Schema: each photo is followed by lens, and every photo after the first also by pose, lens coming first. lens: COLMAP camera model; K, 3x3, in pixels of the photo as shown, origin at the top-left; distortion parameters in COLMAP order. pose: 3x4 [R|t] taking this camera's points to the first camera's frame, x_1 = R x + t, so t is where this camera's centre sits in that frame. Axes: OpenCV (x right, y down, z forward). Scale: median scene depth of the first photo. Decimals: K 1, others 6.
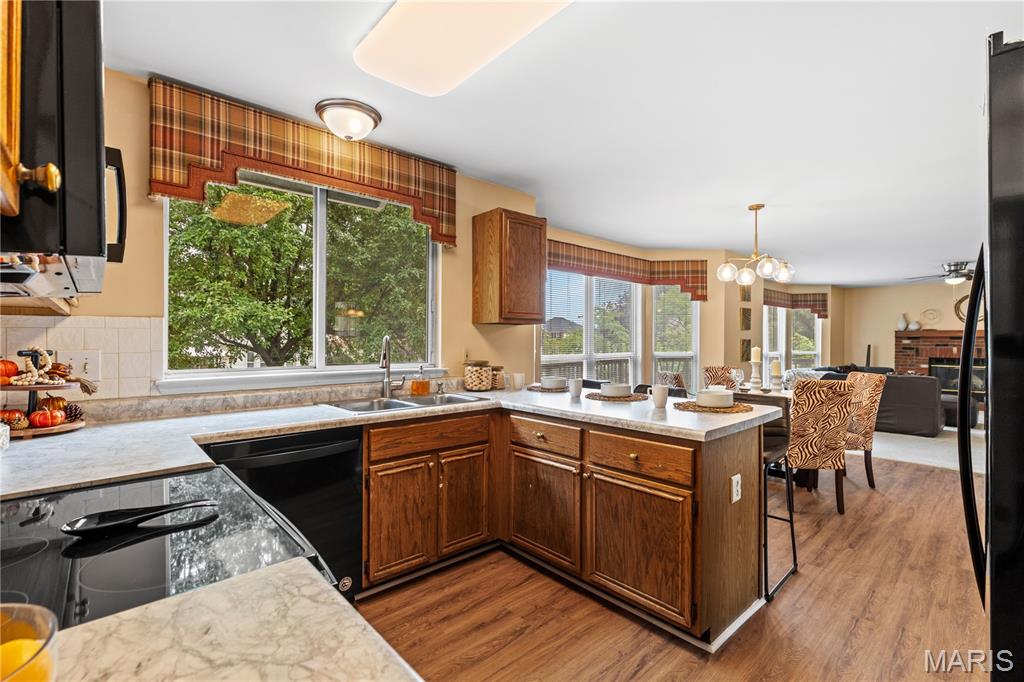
lens RADIAL K [[460.5, 0, 520.4], [0, 460.5, 338.6], [0, 0, 1]] dist [0.000070, -0.000369]
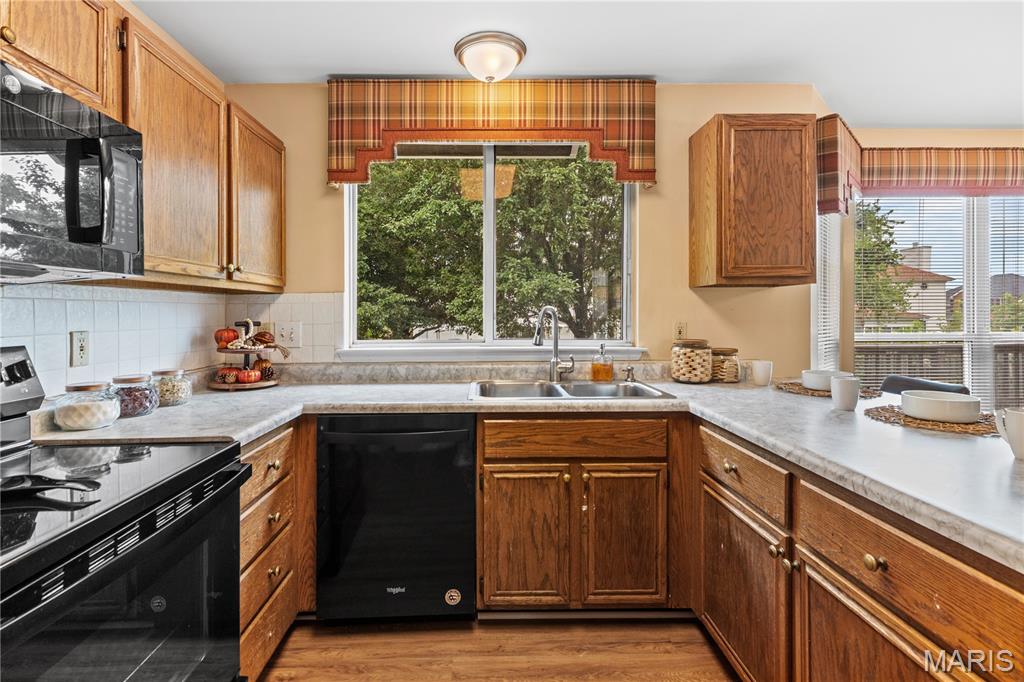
lens RADIAL K [[484.9, 0, 510.3], [0, 484.9, 309.2], [0, 0, 1]] dist [0.002826, 0.000295]
pose [[0.742530, -0.009466, -0.669746, 0.260594], [0.009066, 0.999951, -0.004082, 0.002508], [0.669751, -0.003041, 0.742579, 0.340575]]
